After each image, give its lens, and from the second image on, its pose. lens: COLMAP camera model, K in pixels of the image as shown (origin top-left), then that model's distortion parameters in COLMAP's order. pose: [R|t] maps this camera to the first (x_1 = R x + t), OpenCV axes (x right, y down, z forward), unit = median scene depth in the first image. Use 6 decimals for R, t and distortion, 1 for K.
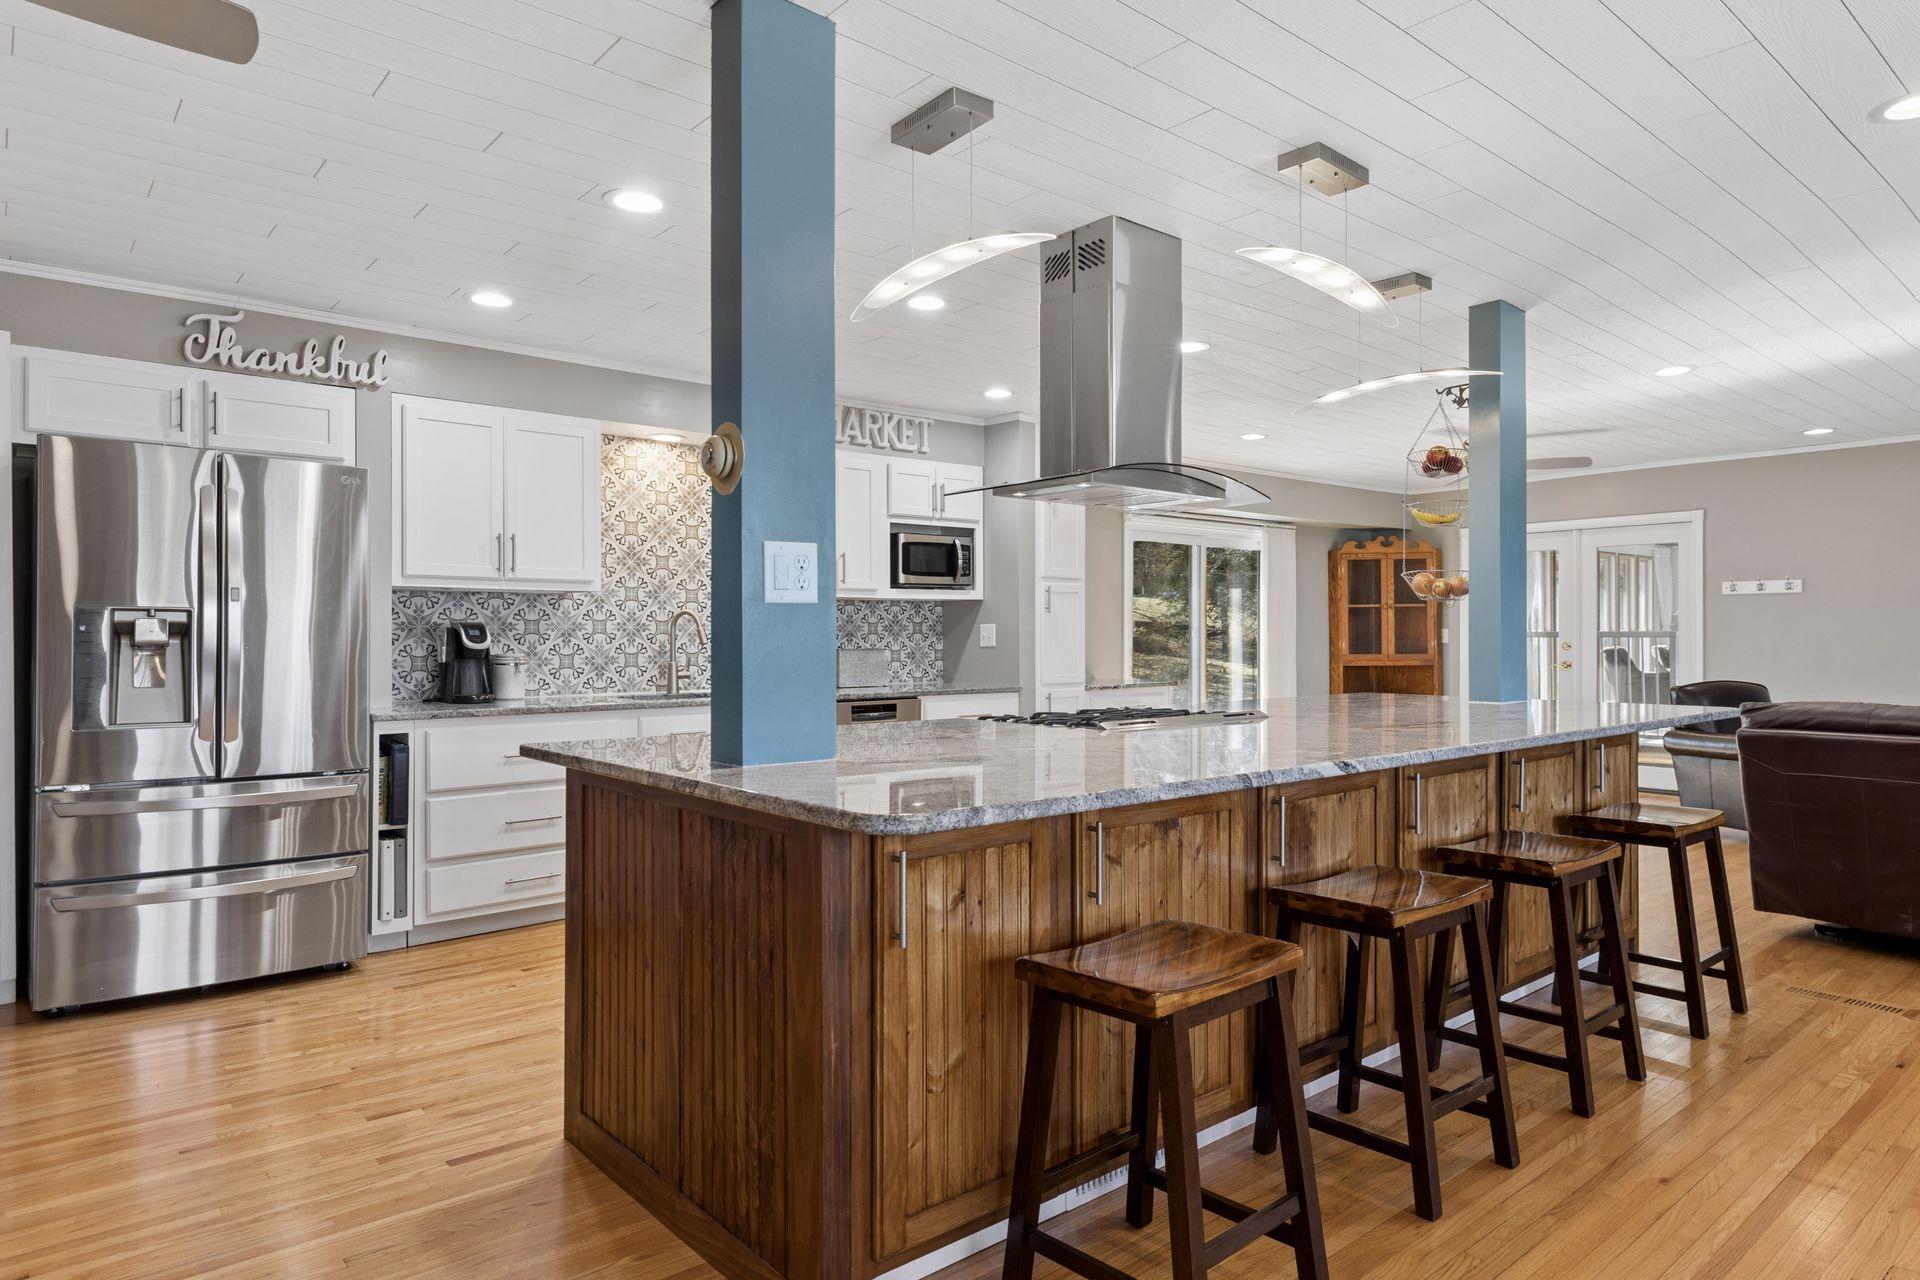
lens RADIAL K [[1145.5, 0, 958.7], [0, 1145.5, 636.6], [0, 0, 1]] dist [0.001862, 0.000300]
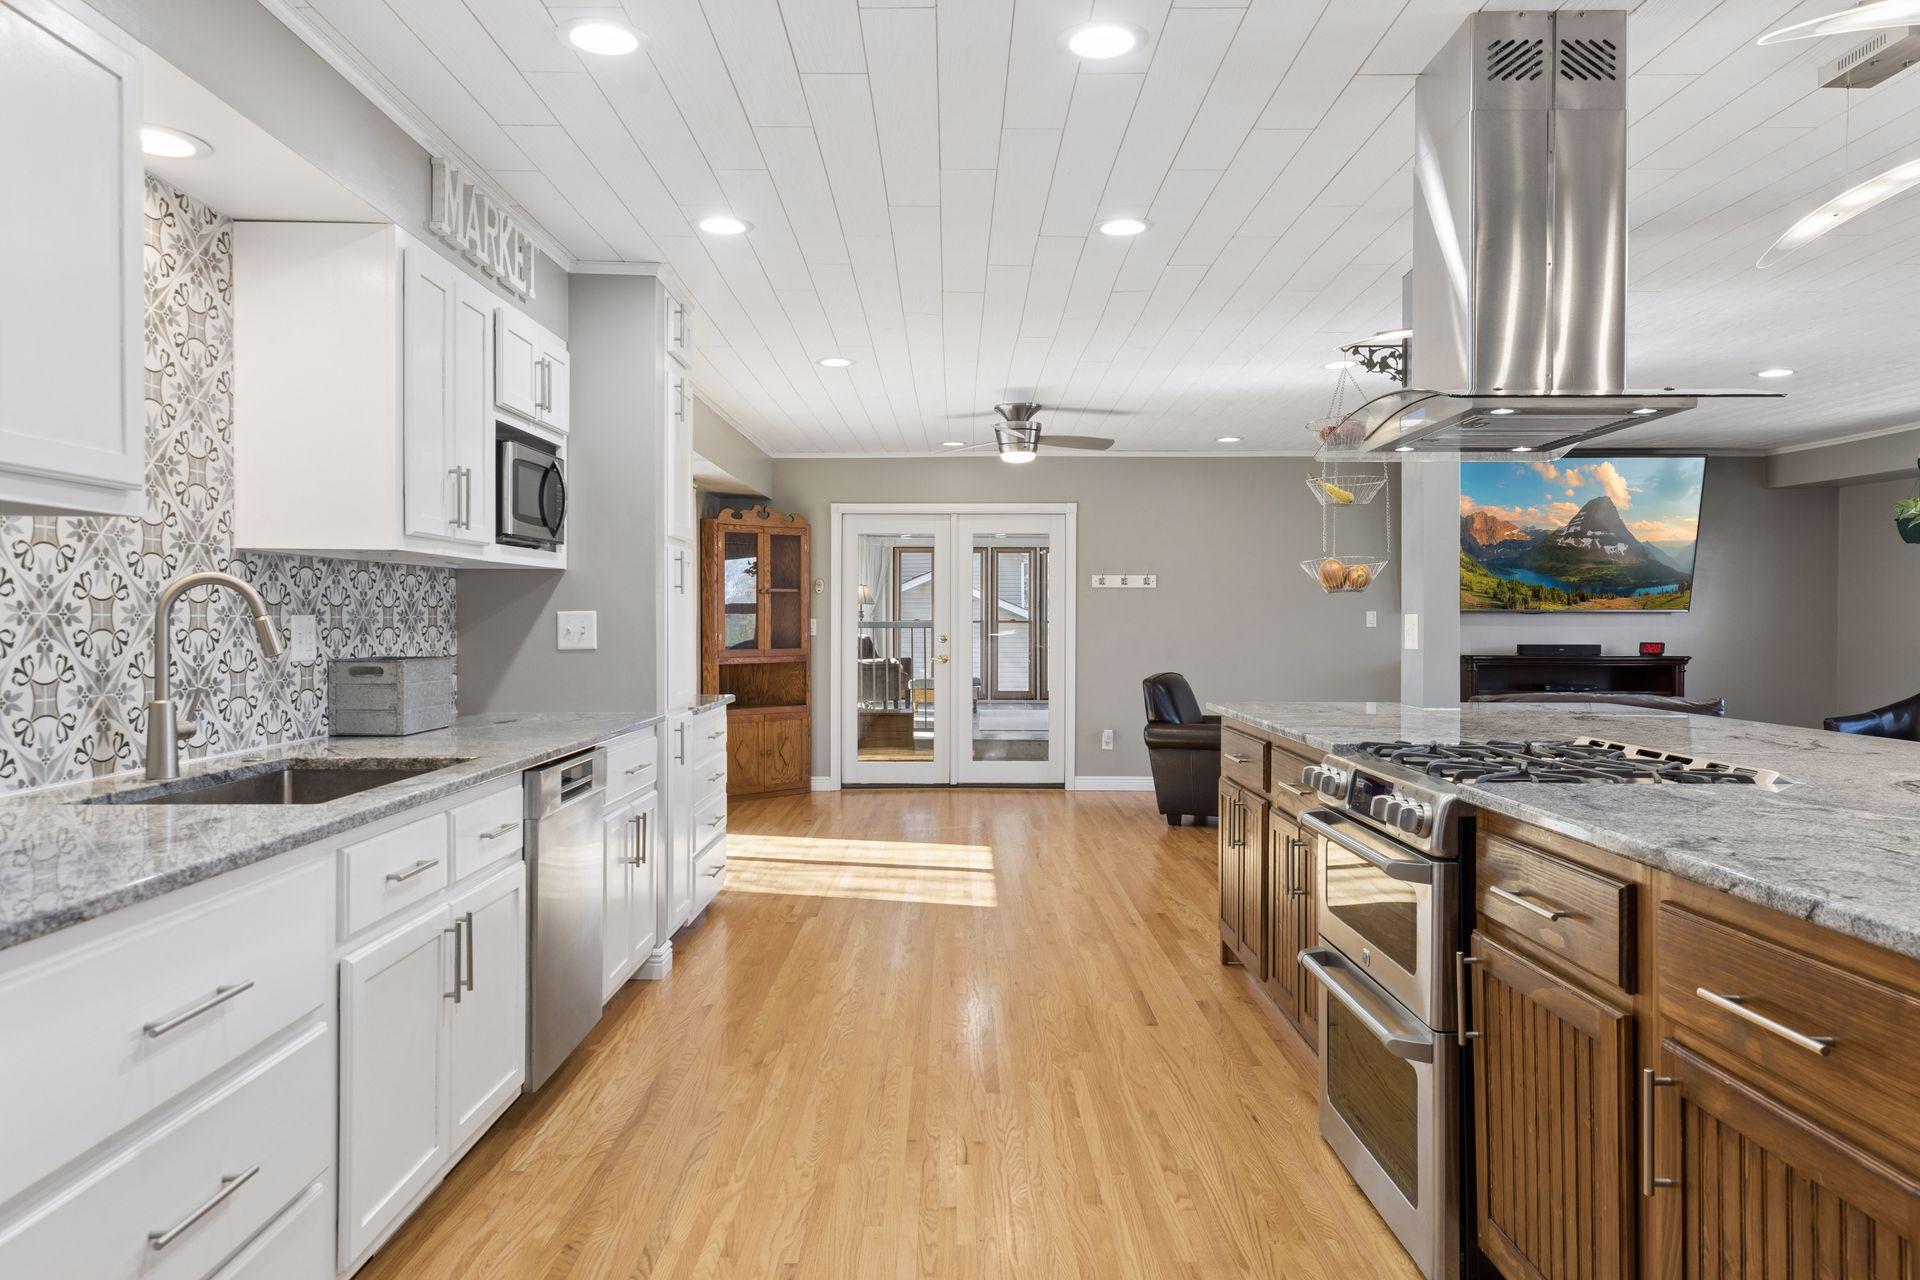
lens RADIAL K [[1298.0, 0, 961.7], [0, 1298.0, 631.1], [0, 0, 1]] dist [-0.002583, 0.000072]
pose [[0.641270, -0.002614, 0.767311, -0.348388], [-0.002838, 0.999979, 0.005778, -0.004801], [-0.767310, -0.005883, 0.641249, 0.406815]]
